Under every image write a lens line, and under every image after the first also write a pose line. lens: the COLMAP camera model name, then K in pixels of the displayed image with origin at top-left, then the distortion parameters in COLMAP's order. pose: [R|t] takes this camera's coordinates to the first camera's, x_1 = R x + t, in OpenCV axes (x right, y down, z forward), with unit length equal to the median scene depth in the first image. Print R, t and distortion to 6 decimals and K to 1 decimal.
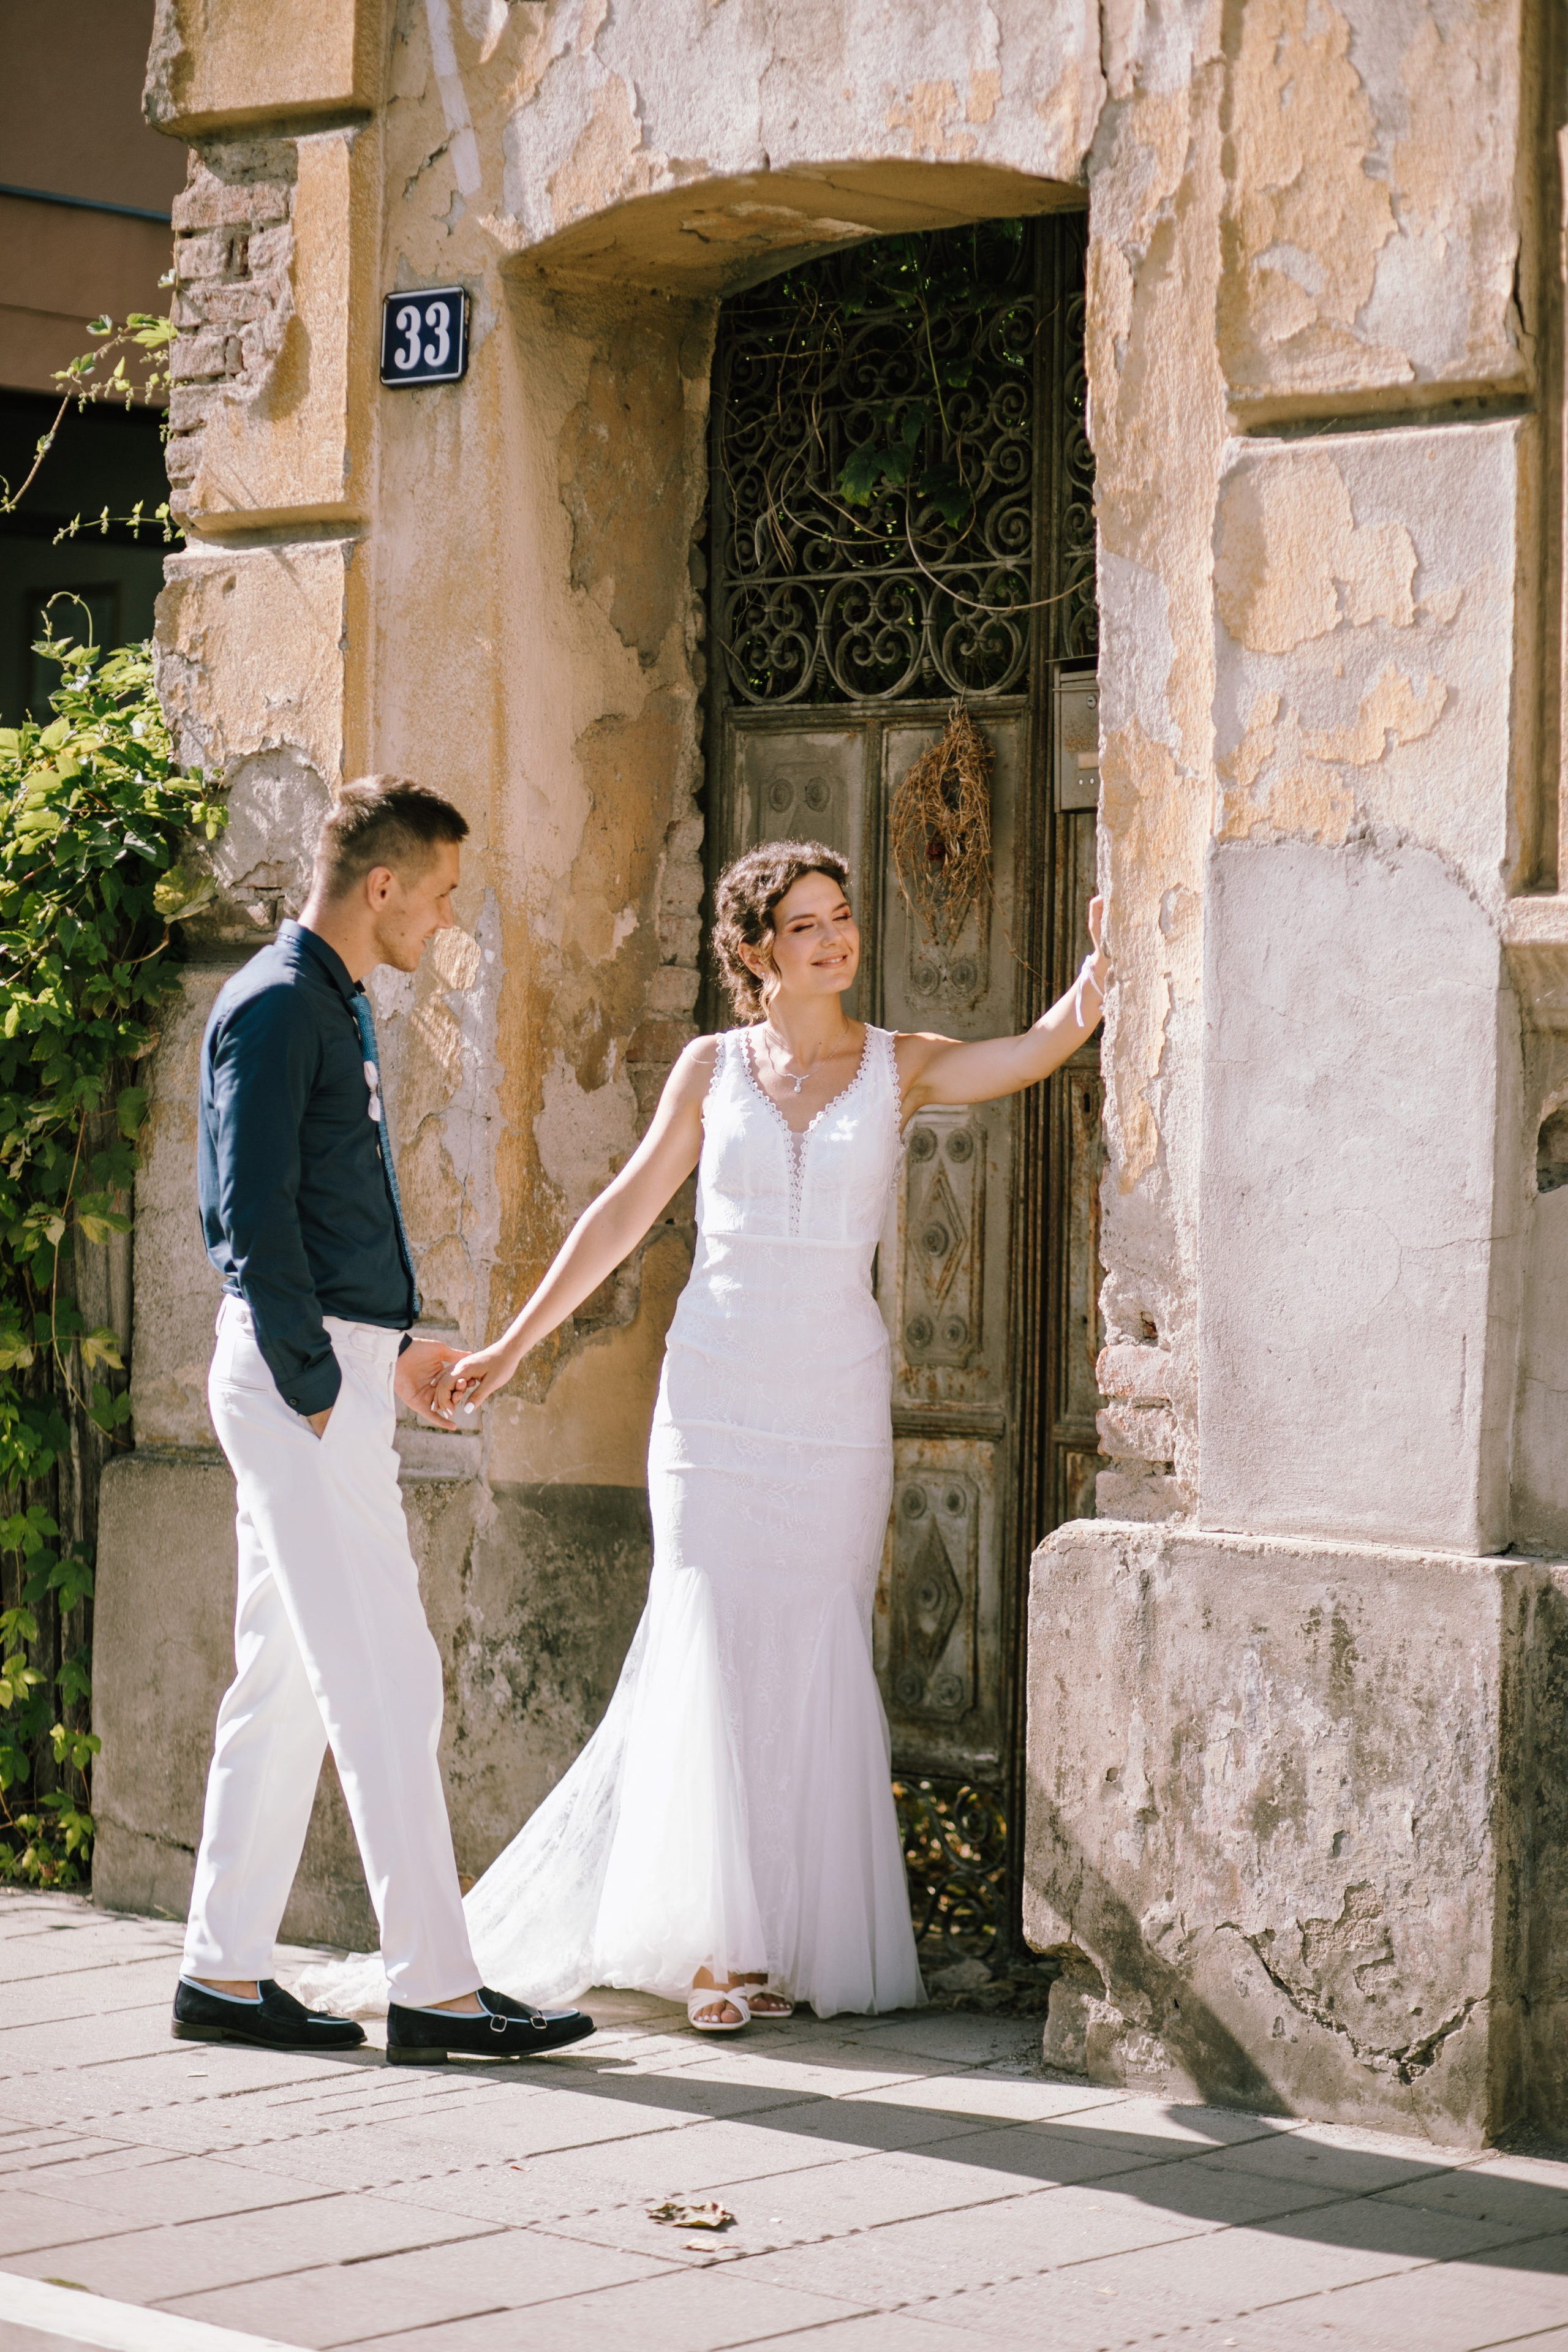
lens RADIAL K [[5544.1, 0, 786.1], [0, 5544.1, 1208.8], [0, 0, 1]] dist [-0.074621, -0.017974]
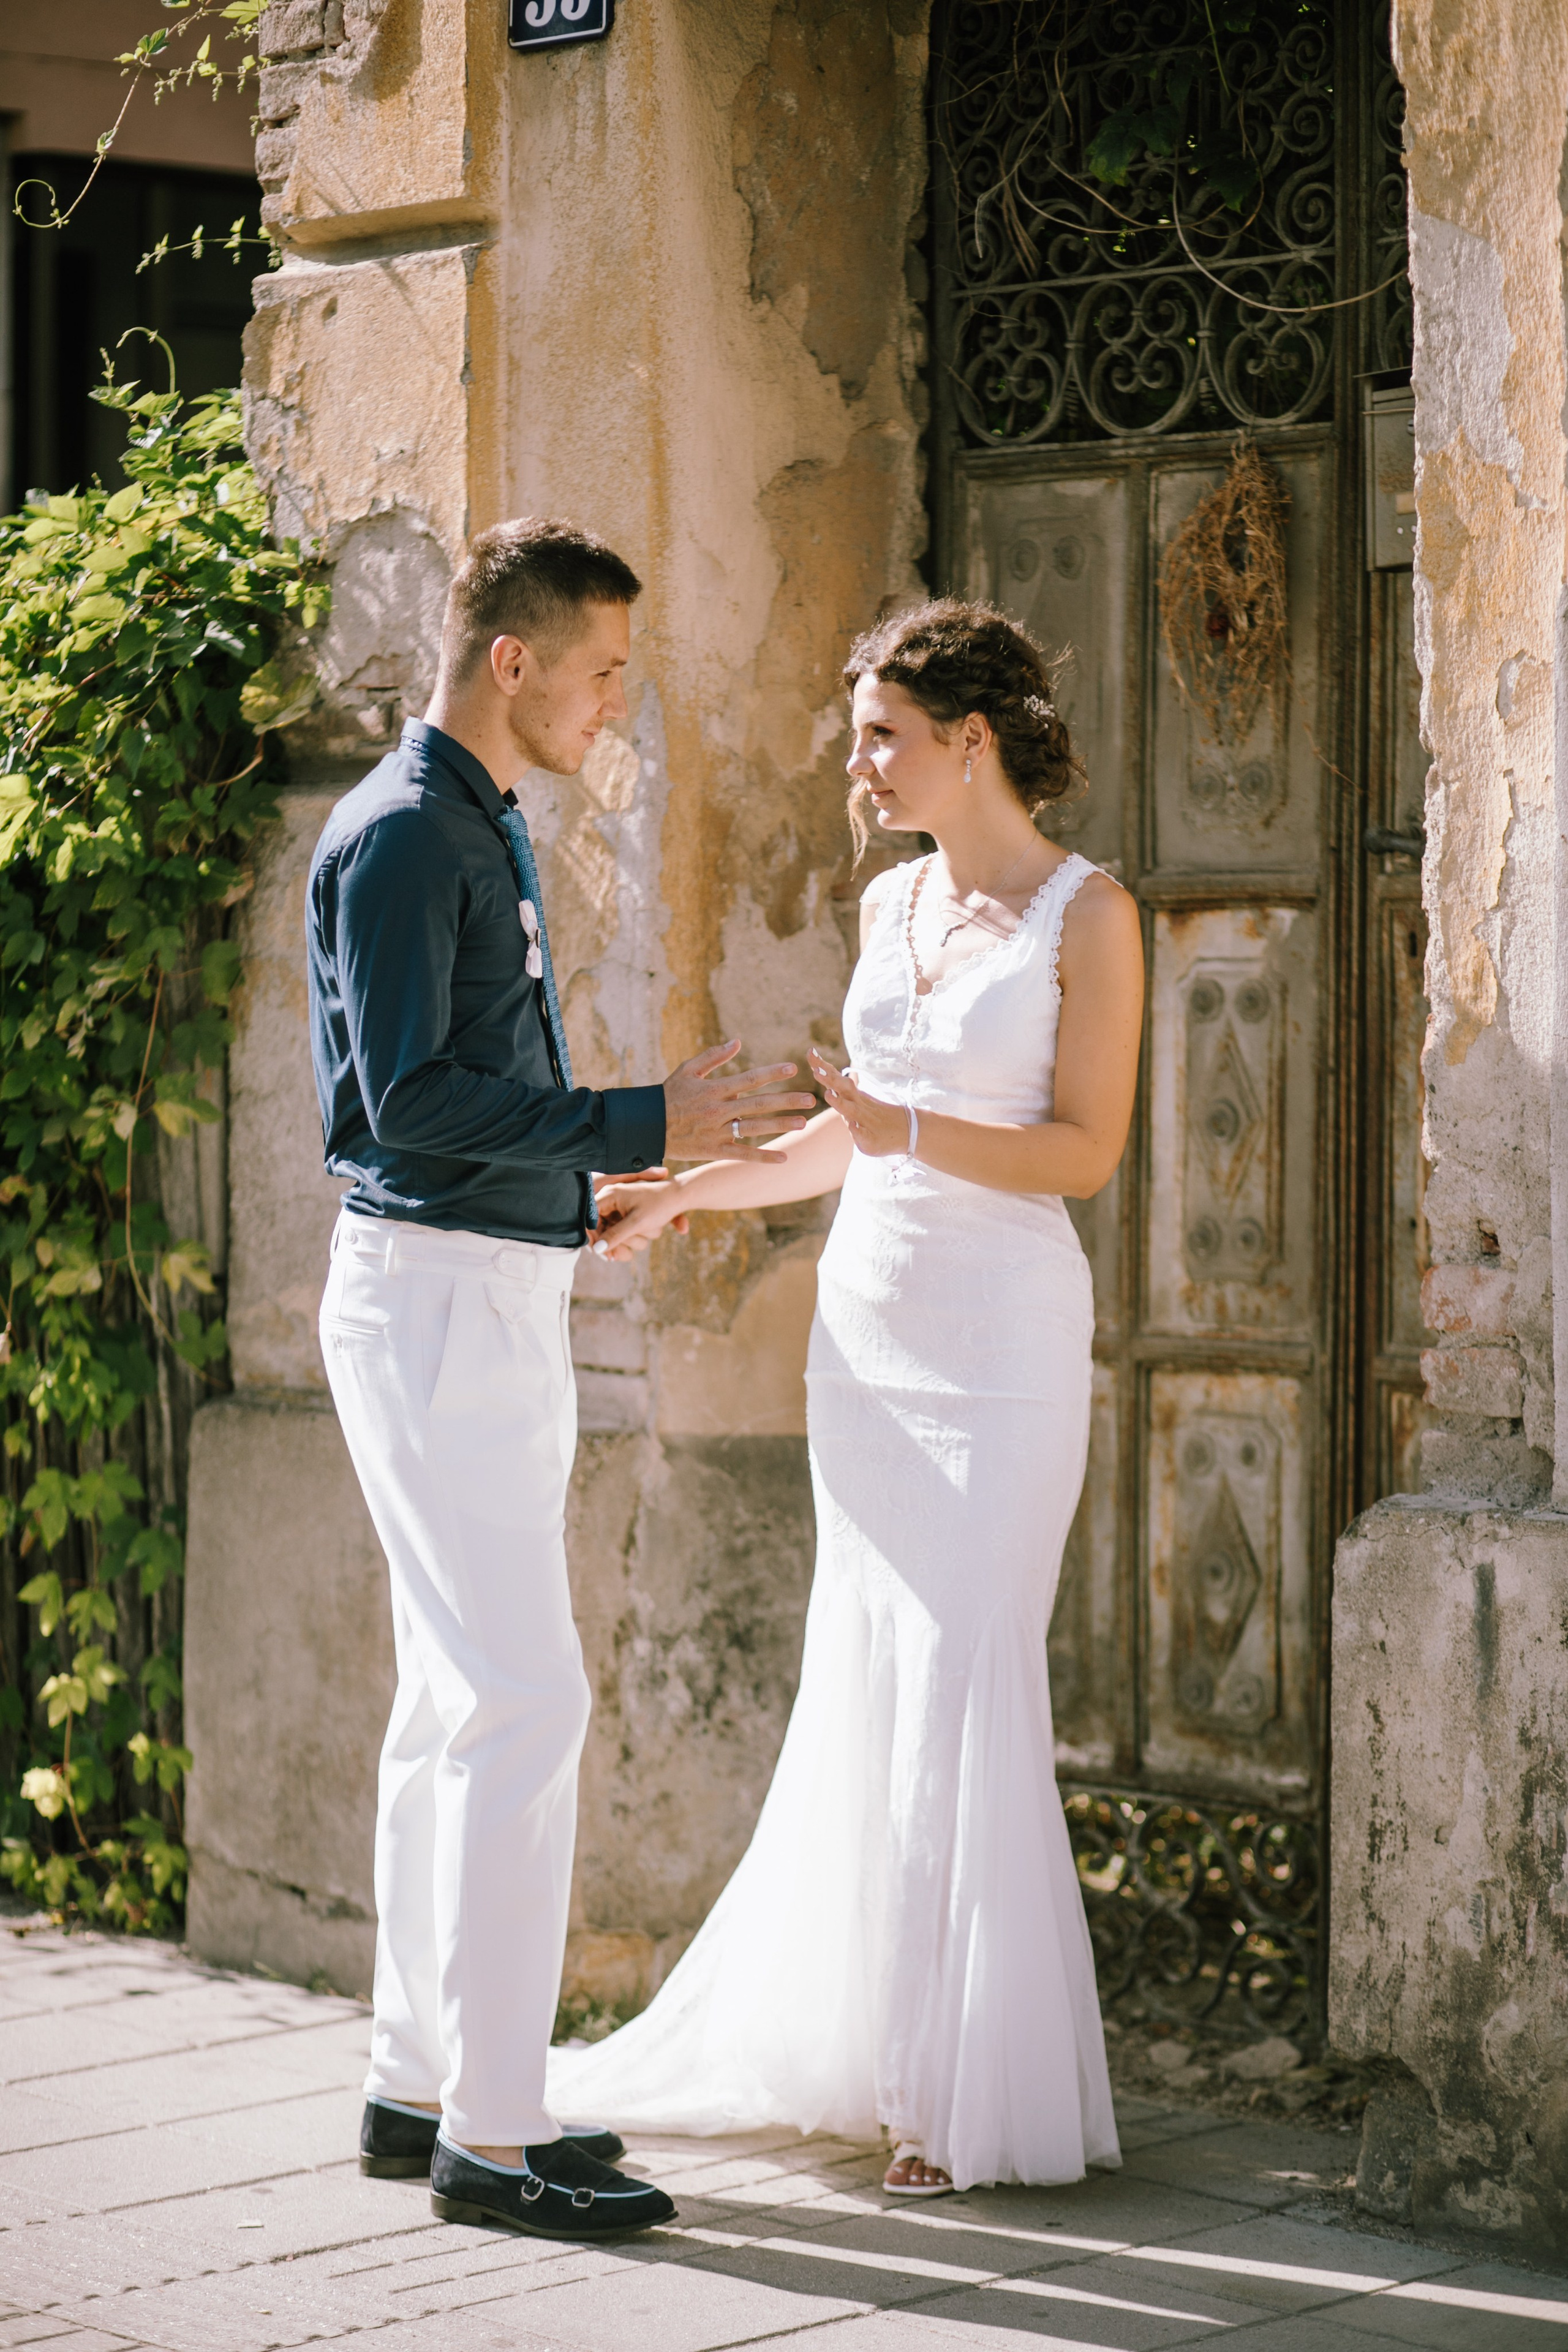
lens RADIAL K [[5729.0, 0, 783.5], [0, 5729.0, 1219.7], [0, 0, 1]] dist [-0.022567, -1.678781]
pose [[0.997746, -0.010007, -0.066360, 0.018415], [0.011822, 0.999565, 0.027018, -0.003140], [0.066061, -0.027742, 0.997430, 0.184929]]
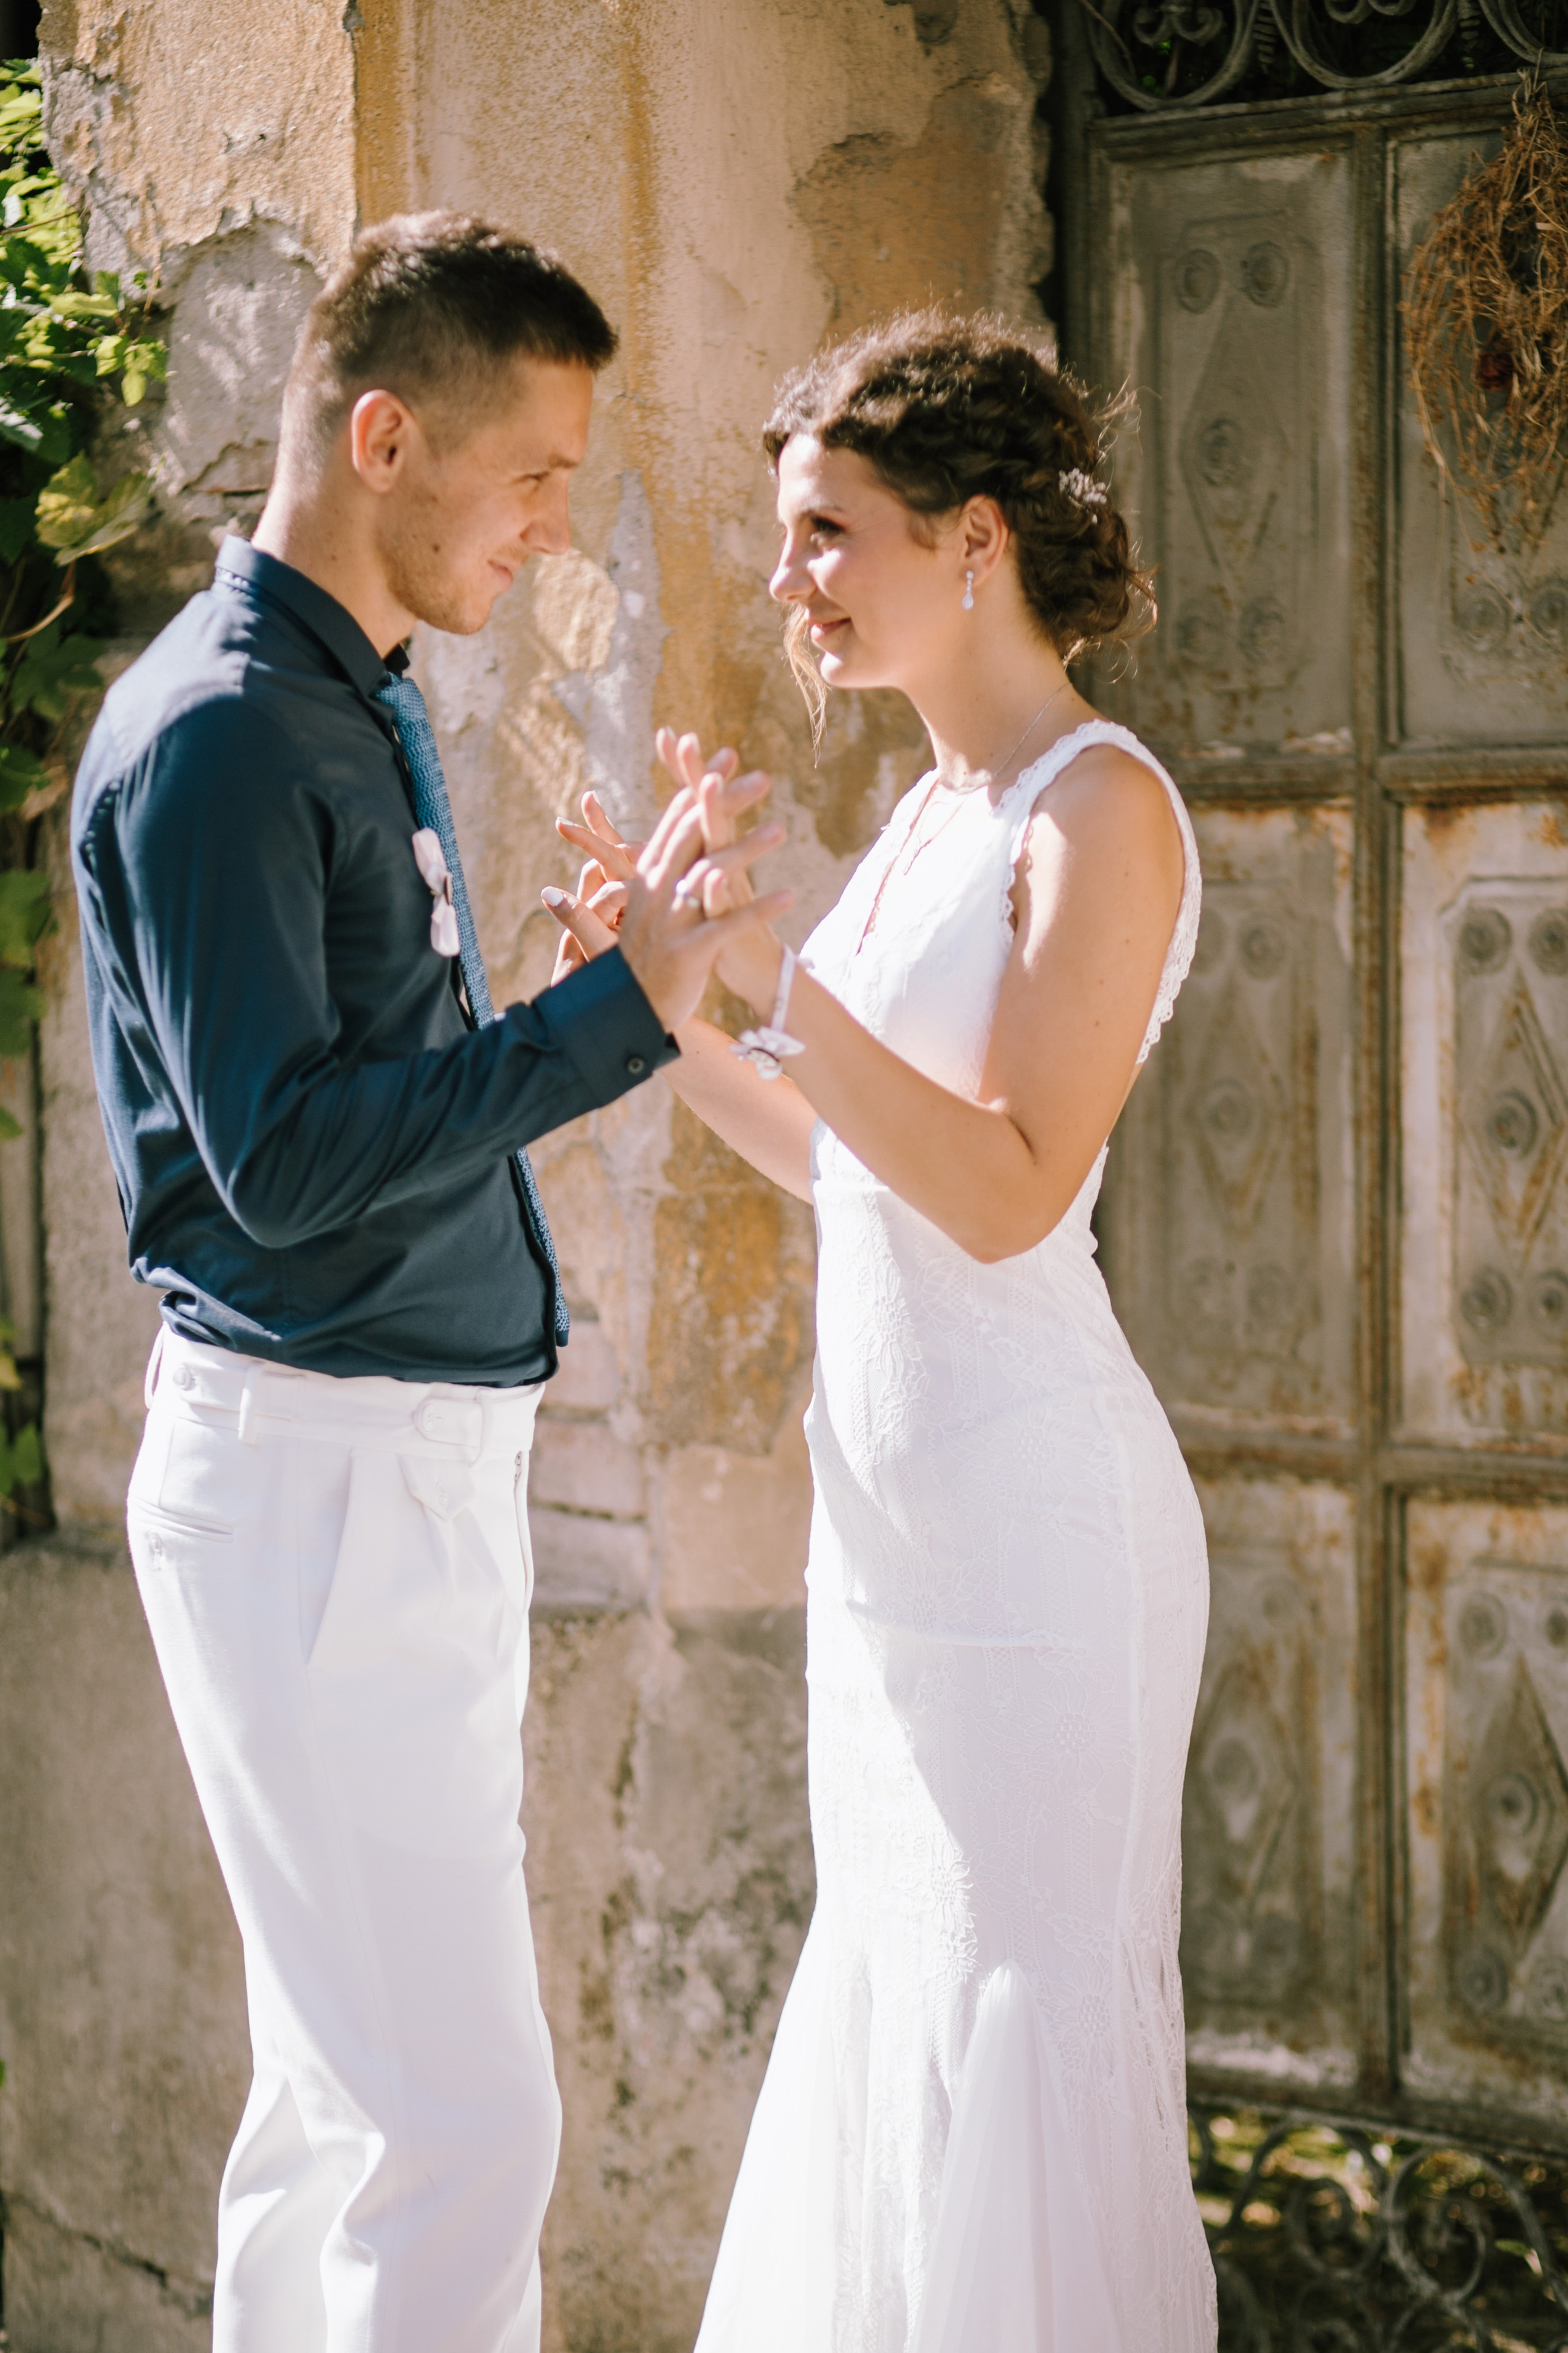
lens RADIAL K [[6365.5, 0, 731.7], [0, 6365.5, 1264.7], [0, 0, 1]] dist [-0.002048, -1.679781]
pose [[0.994900, -0.024149, -0.097929, 0.012182], [0.029544, 0.998102, 0.054025, -0.015540], [0.096439, -0.056643, 0.993726, 0.398819]]
